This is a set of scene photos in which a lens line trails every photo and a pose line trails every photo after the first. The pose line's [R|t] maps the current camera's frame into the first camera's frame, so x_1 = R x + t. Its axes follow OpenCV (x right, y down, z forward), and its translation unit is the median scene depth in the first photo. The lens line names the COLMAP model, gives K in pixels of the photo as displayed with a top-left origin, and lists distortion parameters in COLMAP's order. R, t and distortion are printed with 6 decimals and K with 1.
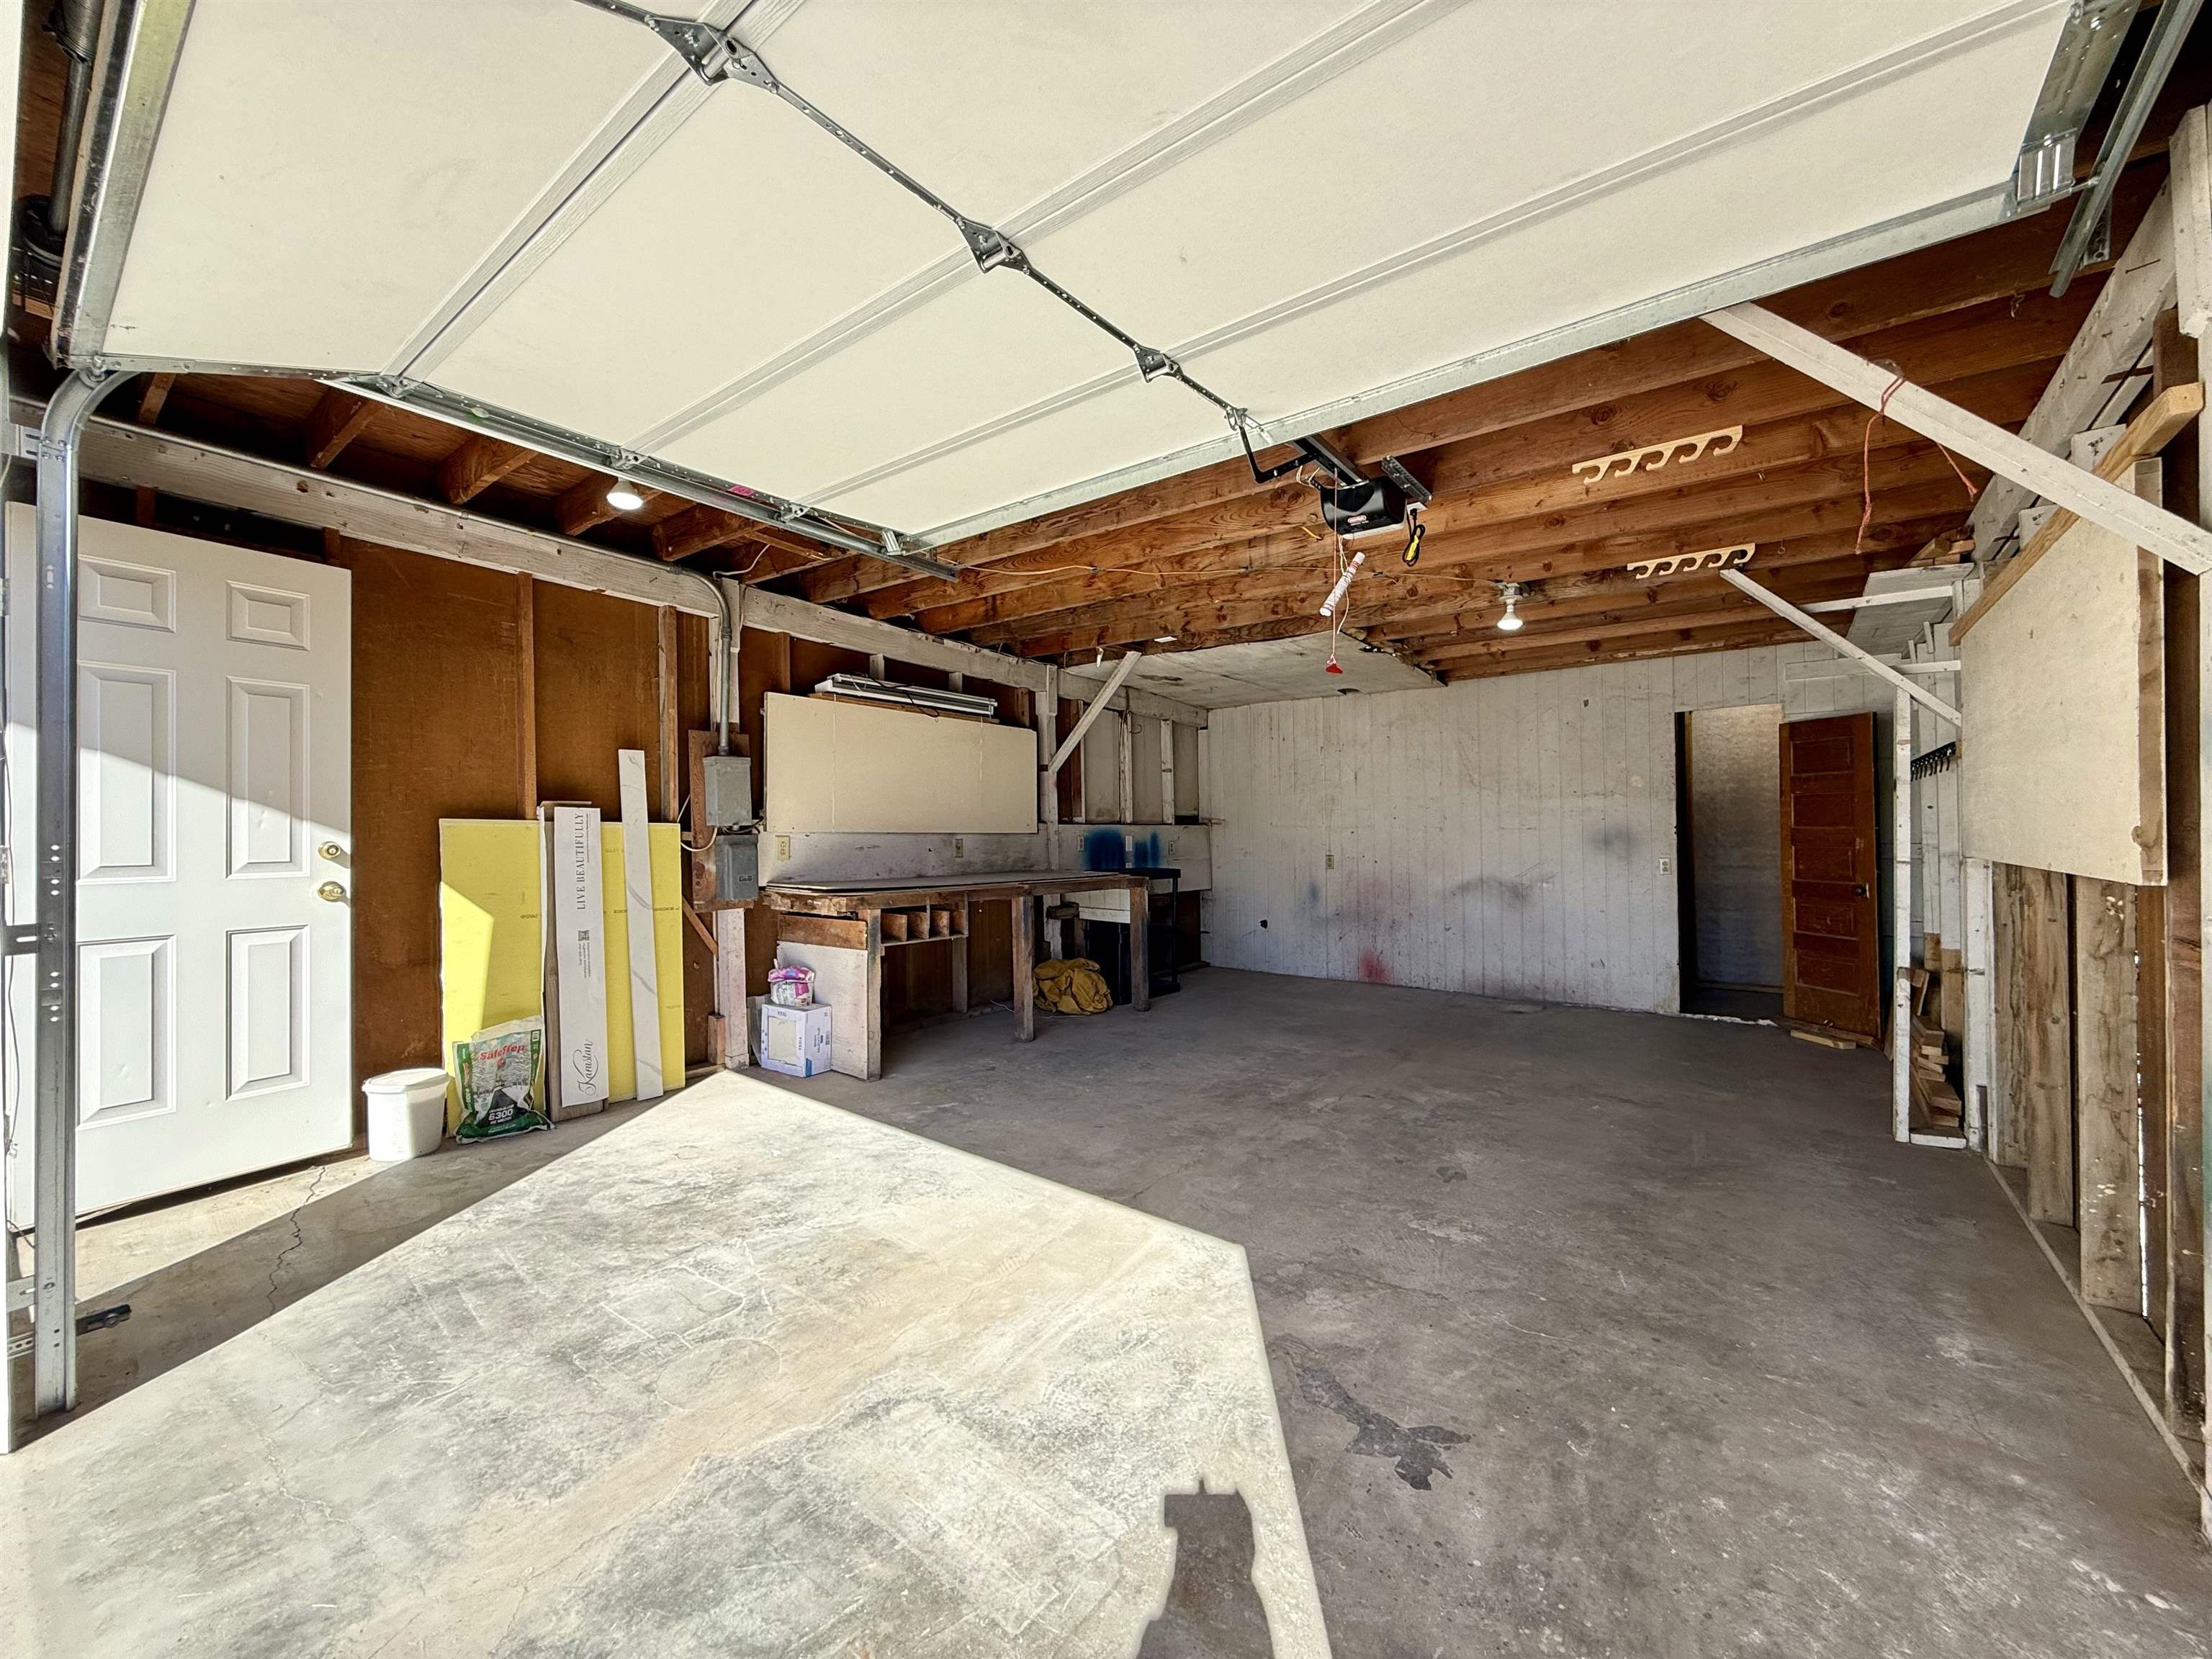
lens RADIAL K [[895.8, 0, 1114.0], [0, 895.8, 826.4], [0, 0, 1]] dist [-0.000030, 0.000031]
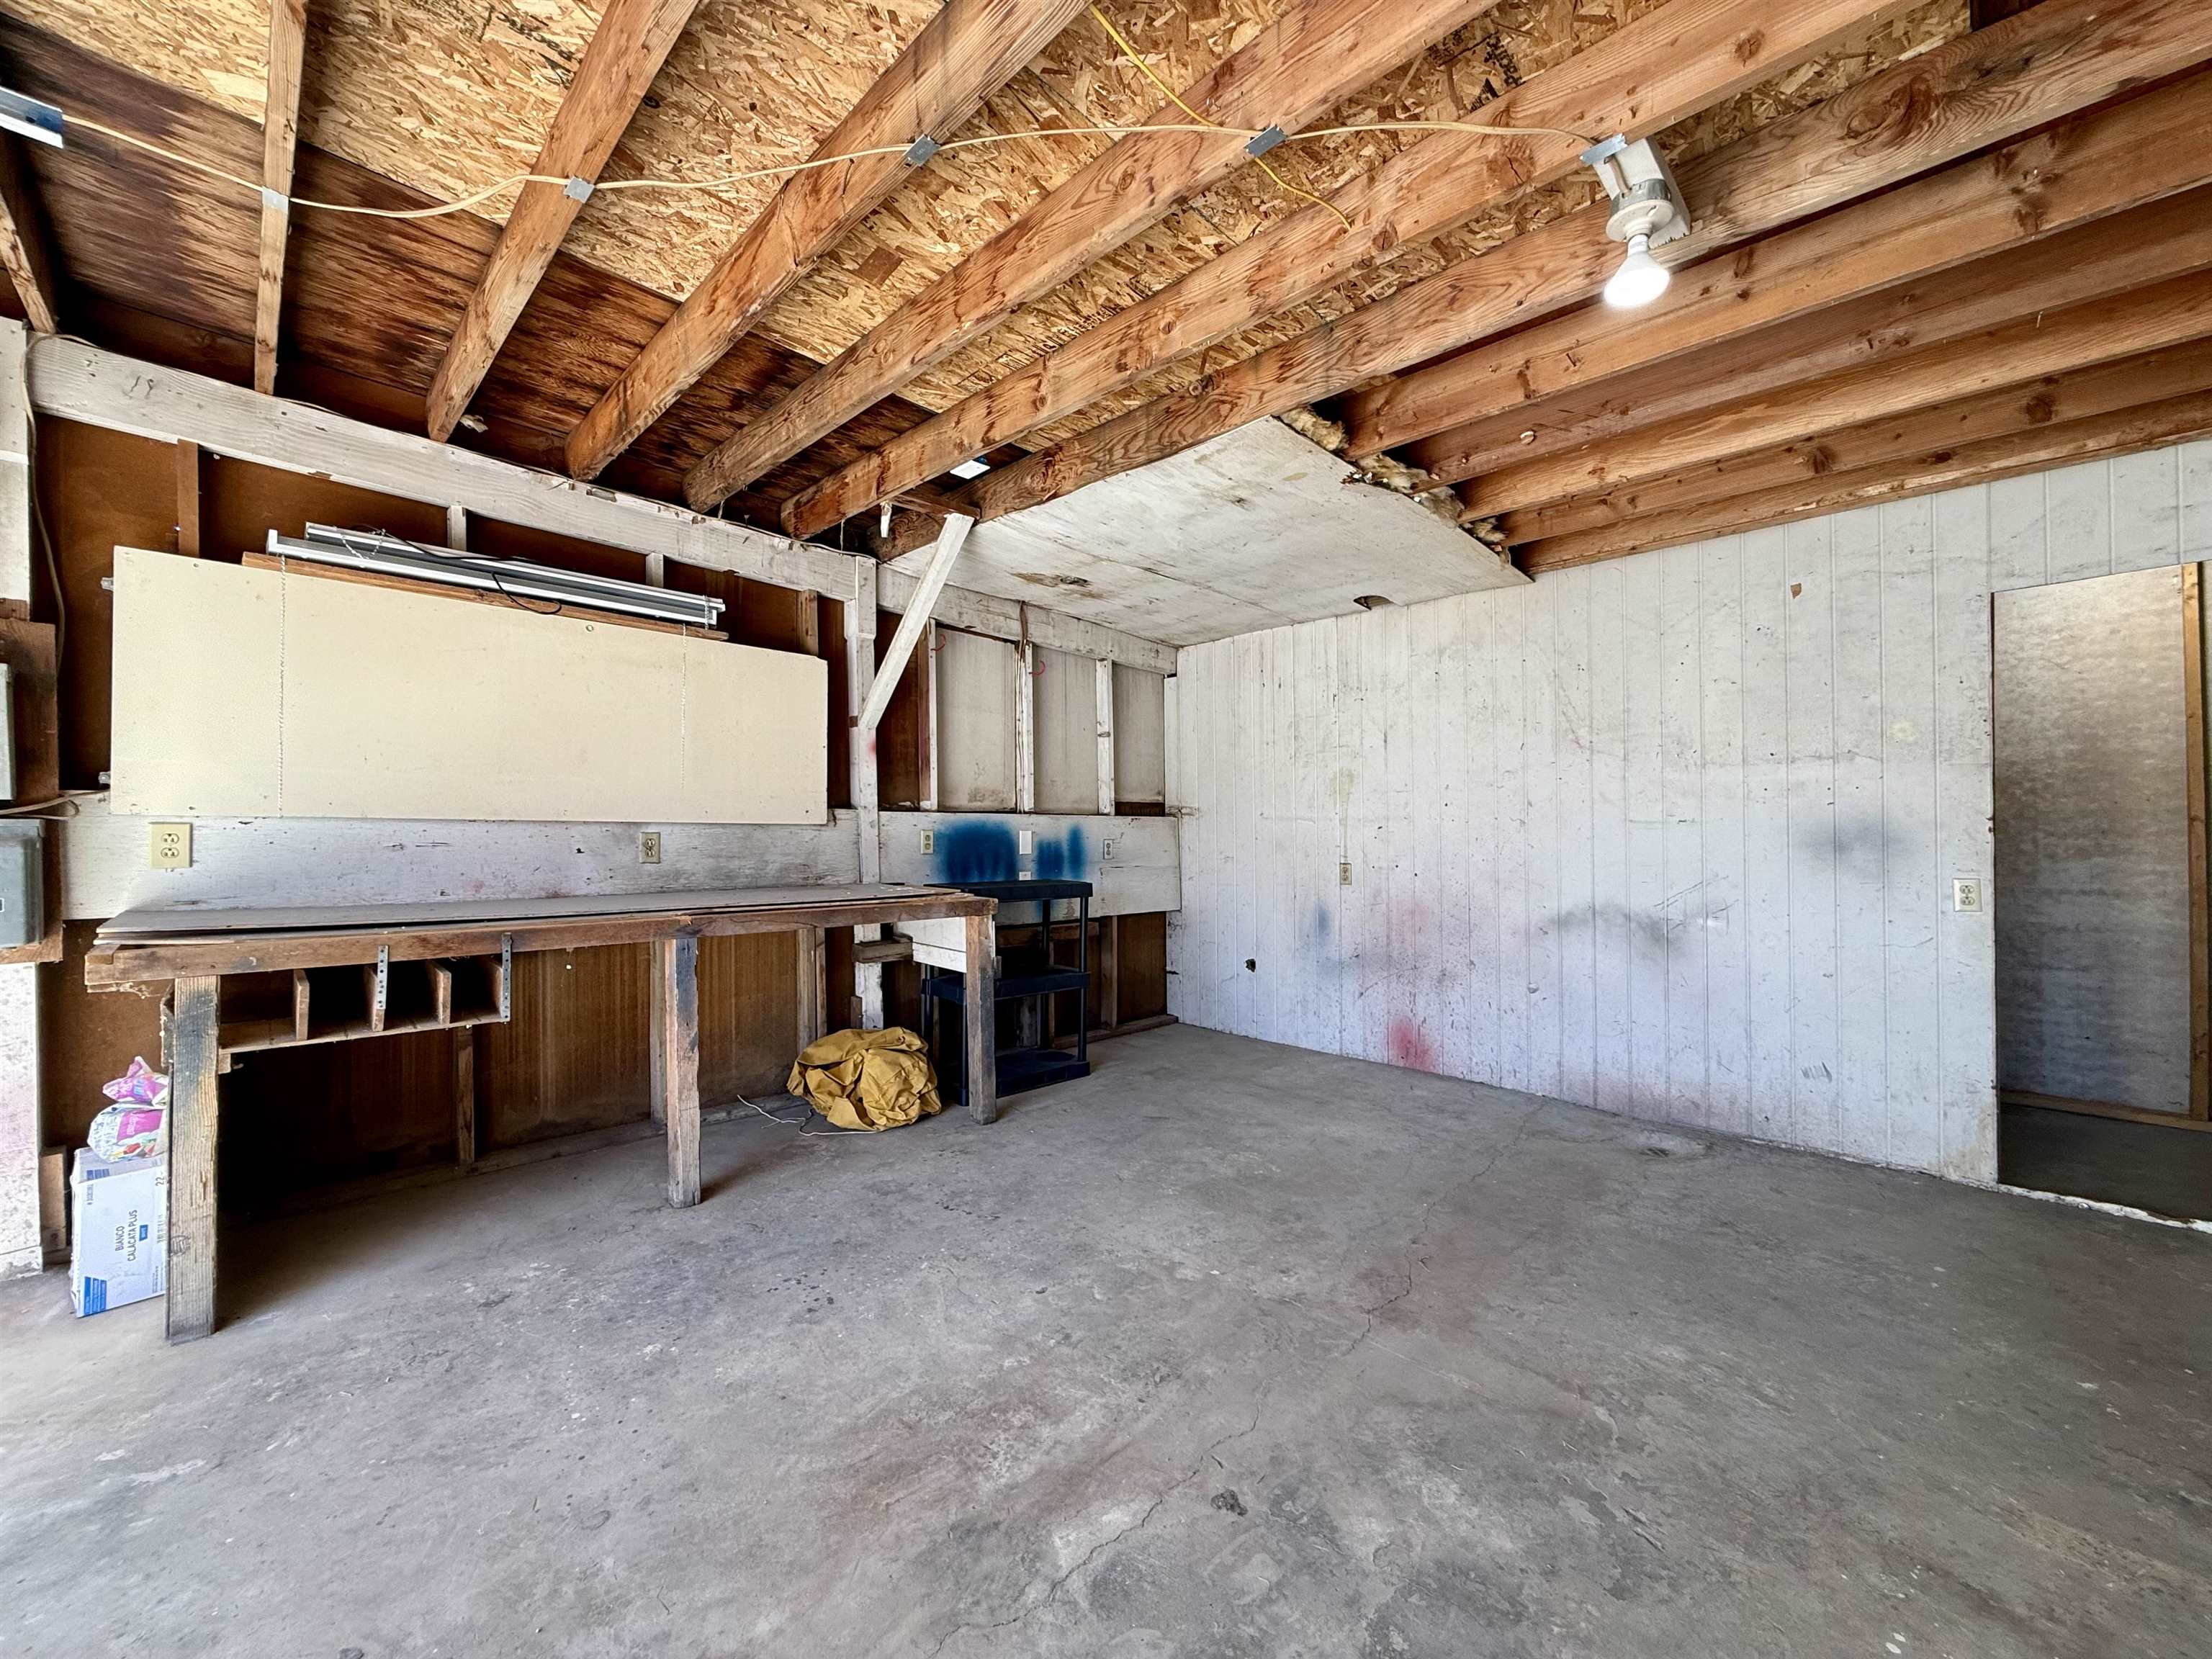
lens RADIAL K [[883.1, 0, 1116.4], [0, 883.1, 827.5], [0, 0, 1]] dist [-0.000256, -0.000115]
pose [[0.991183, 0.005604, -0.132385, 0.259700], [-0.005270, 0.999982, 0.002871, 0.009148], [0.132398, -0.002148, 0.991194, 0.566095]]
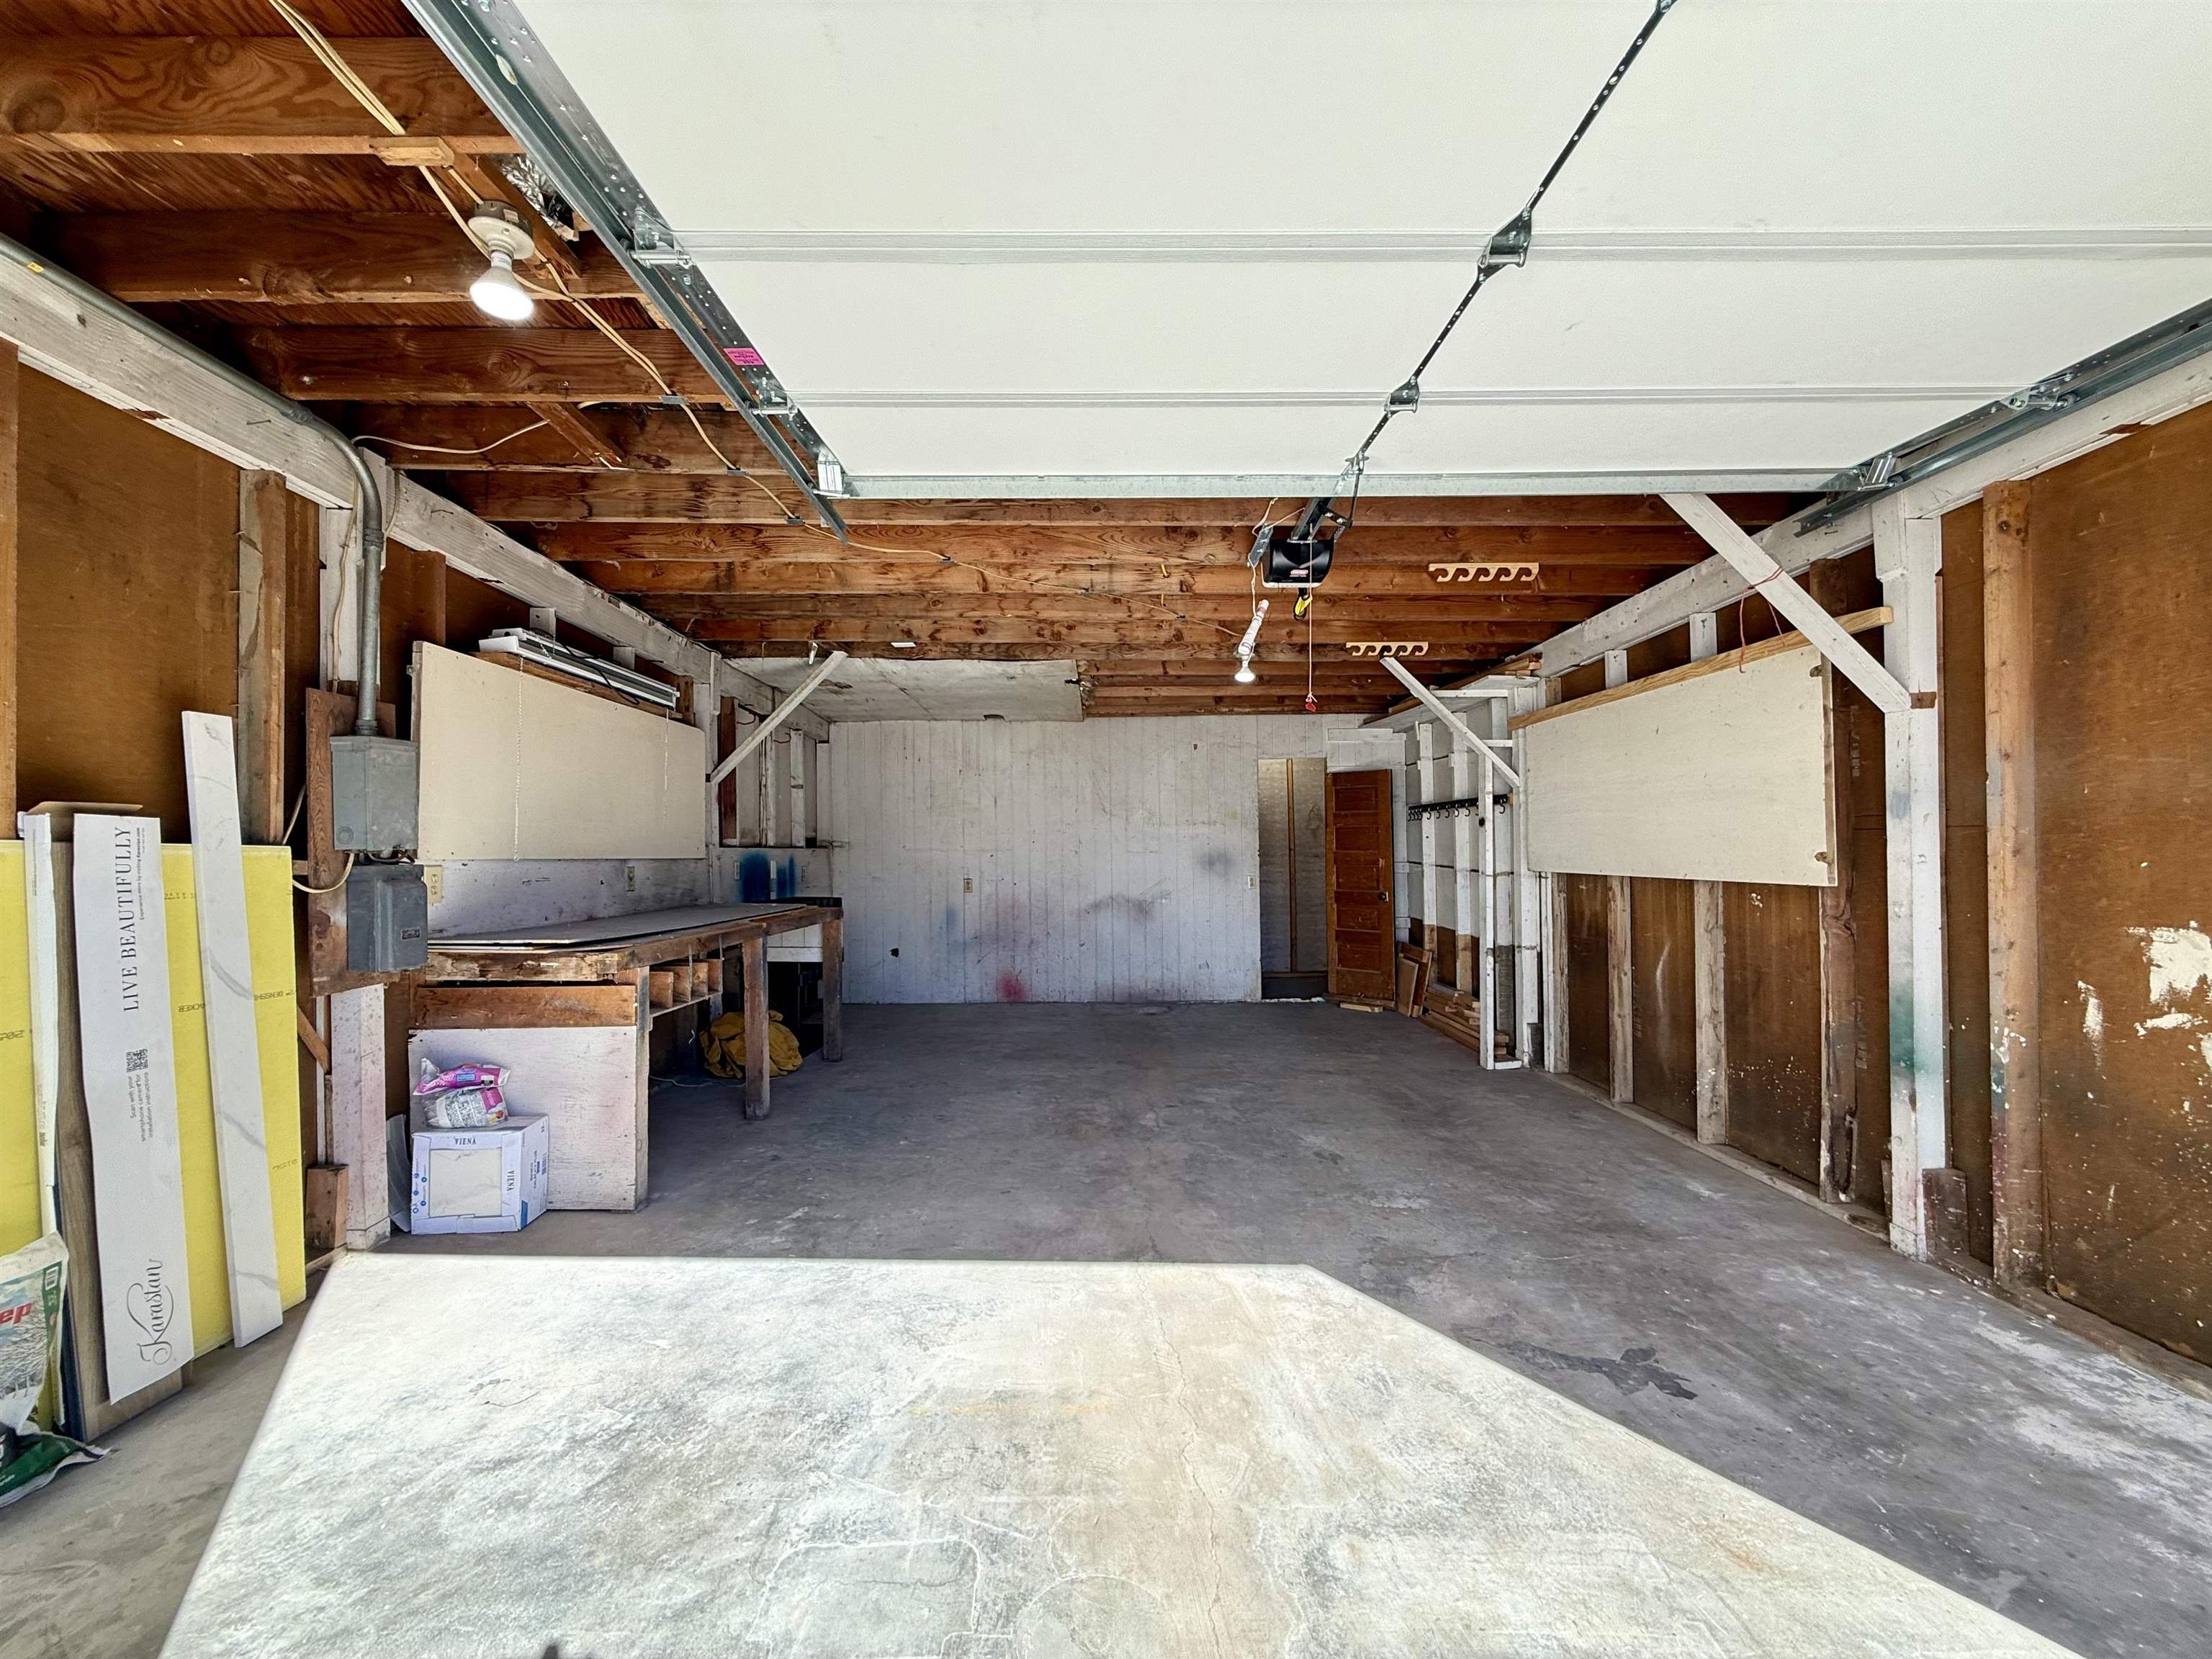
lens RADIAL K [[883.1, 0, 1116.4], [0, 883.1, 827.5], [0, 0, 1]] dist [-0.000256, -0.000115]
pose [[0.785469, 0.015948, 0.618696, -0.384175], [-0.001424, 0.999712, -0.023962, -0.002302], [-0.618900, 0.017940, 0.785265, 0.197351]]
